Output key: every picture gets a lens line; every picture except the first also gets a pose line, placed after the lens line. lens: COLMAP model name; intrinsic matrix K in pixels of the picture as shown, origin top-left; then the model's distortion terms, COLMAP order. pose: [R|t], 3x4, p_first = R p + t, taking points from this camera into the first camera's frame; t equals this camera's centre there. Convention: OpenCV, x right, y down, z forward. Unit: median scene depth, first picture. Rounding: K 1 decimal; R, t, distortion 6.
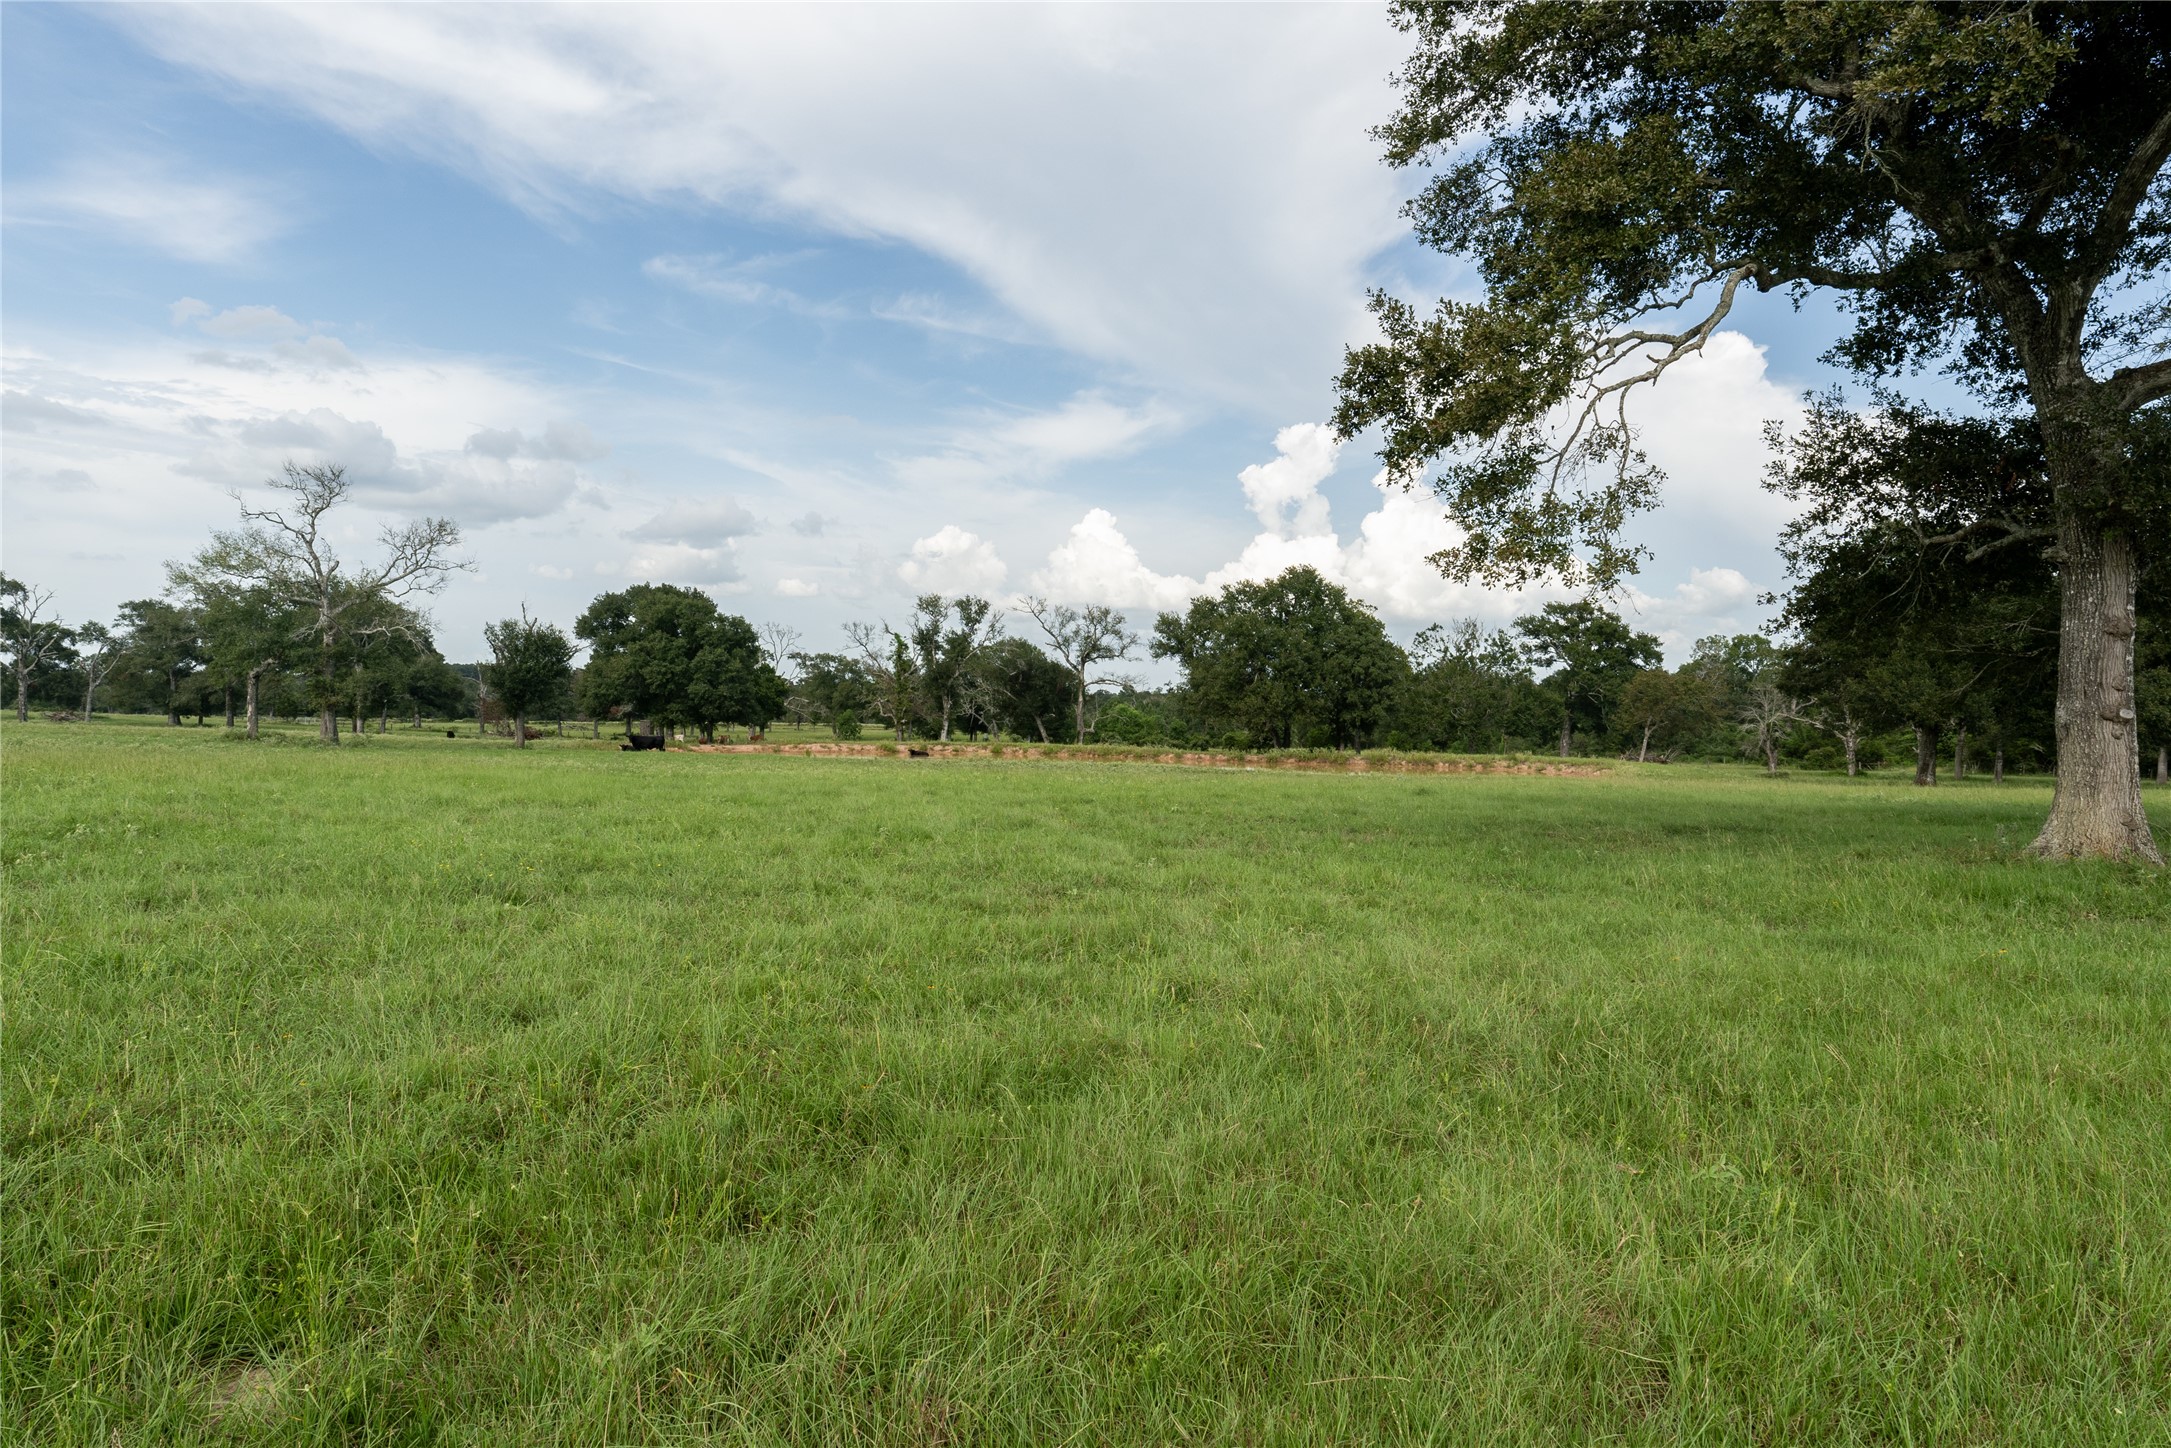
lens RADIAL K [[1373.7, 0, 1092.9], [0, 1373.7, 734.8], [0, 0, 1]] dist [0.019437, -0.011698]
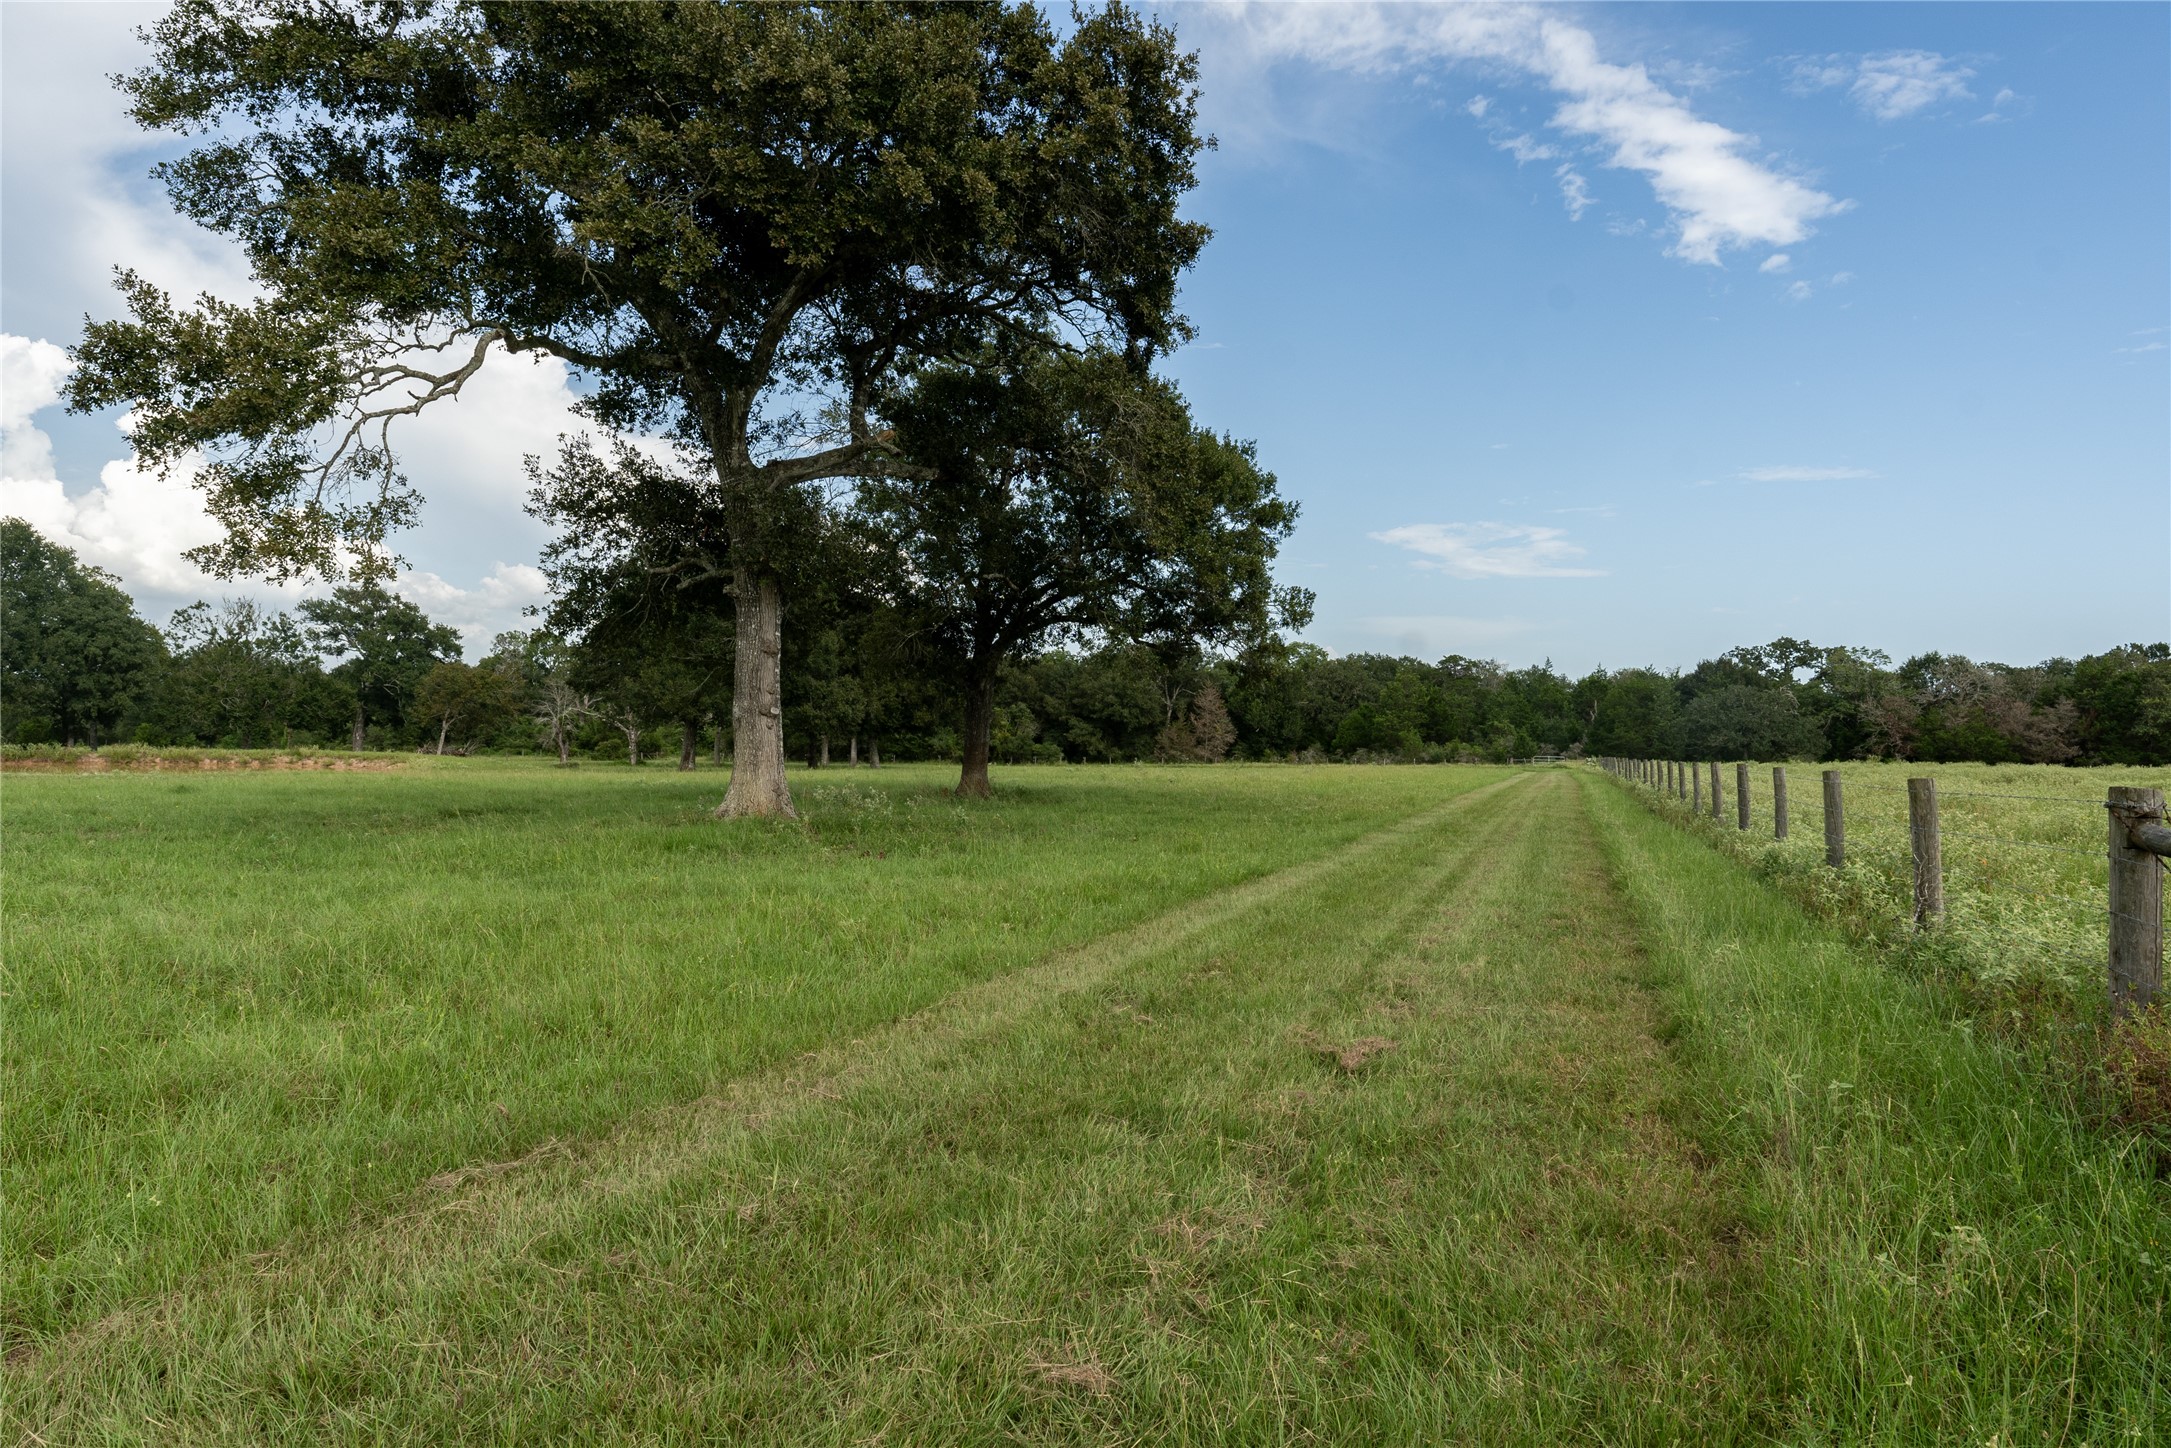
lens RADIAL K [[1373.7, 0, 1072.7], [0, 1373.7, 729.1], [0, 0, 1]] dist [0.019437, -0.011698]
pose [[0.691818, -0.000002, 0.722072, -0.026087], [-0.000484, 1.000000, 0.000466, 0.001505], [-0.722072, -0.000672, 0.691818, -0.117534]]
